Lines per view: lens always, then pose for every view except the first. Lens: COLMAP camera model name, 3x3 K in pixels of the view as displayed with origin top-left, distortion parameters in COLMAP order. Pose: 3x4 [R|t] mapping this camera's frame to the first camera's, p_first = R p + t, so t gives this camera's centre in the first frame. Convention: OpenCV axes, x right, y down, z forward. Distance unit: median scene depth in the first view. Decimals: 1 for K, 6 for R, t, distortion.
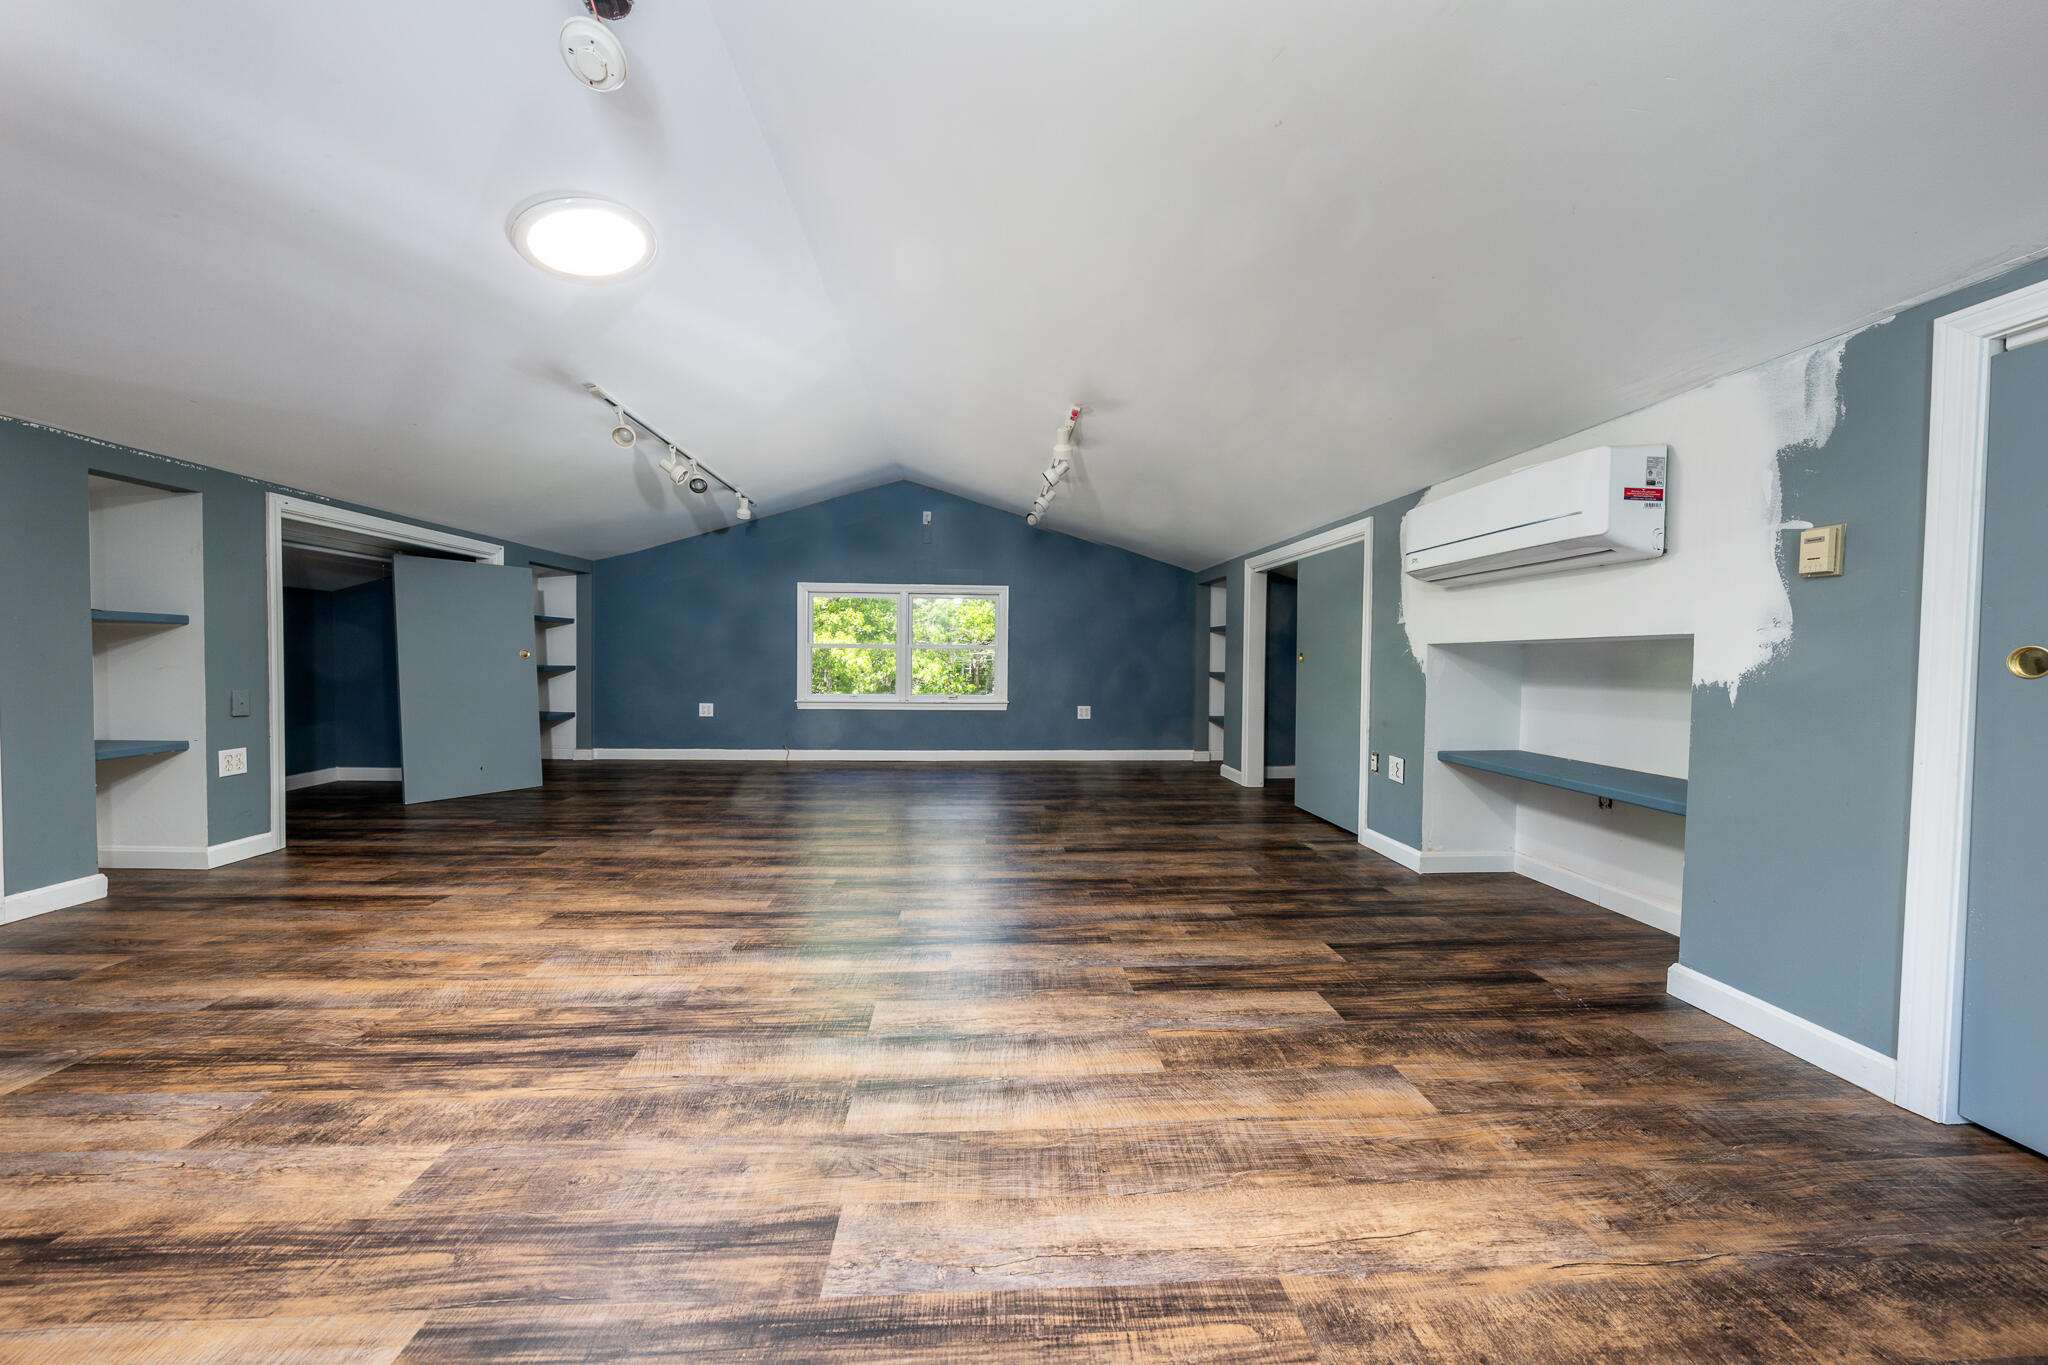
lens RADIAL K [[694.0, 0, 1024.4], [0, 694.0, 678.4], [0, 0, 1]] dist [-0.000591, 0.000006]
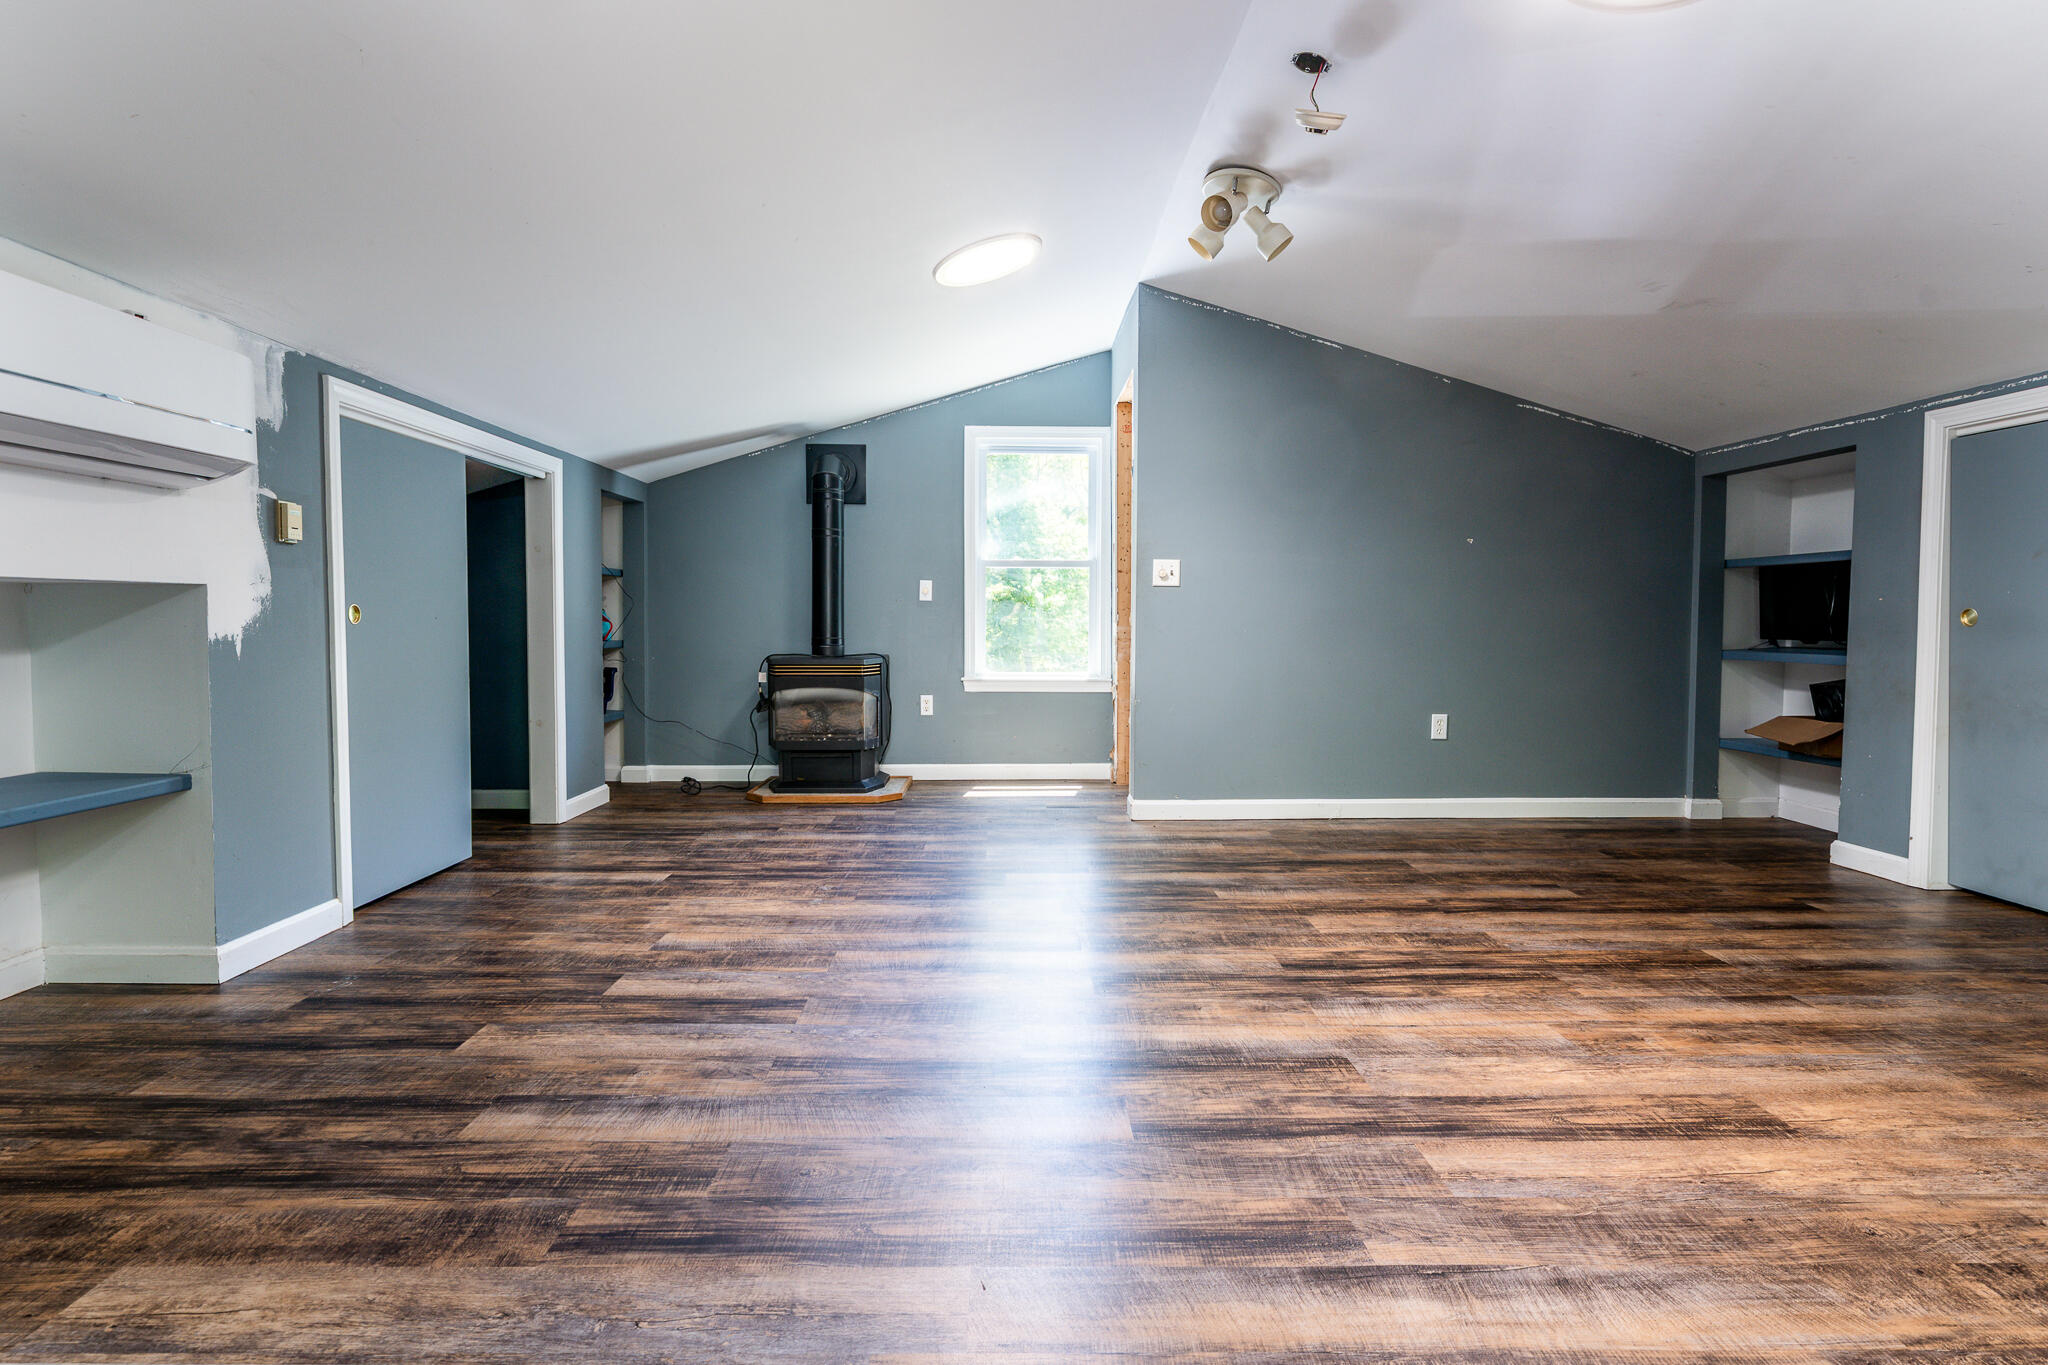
lens RADIAL K [[1045.2, 0, 1028.5], [0, 1045.2, 678.1], [0, 0, 1]] dist [-0.001306, 0.001746]
pose [[-0.998940, -0.015267, 0.043436, -0.183152], [-0.011376, 0.996014, 0.088469, -0.077980], [-0.044614, 0.087881, -0.995131, 2.412540]]
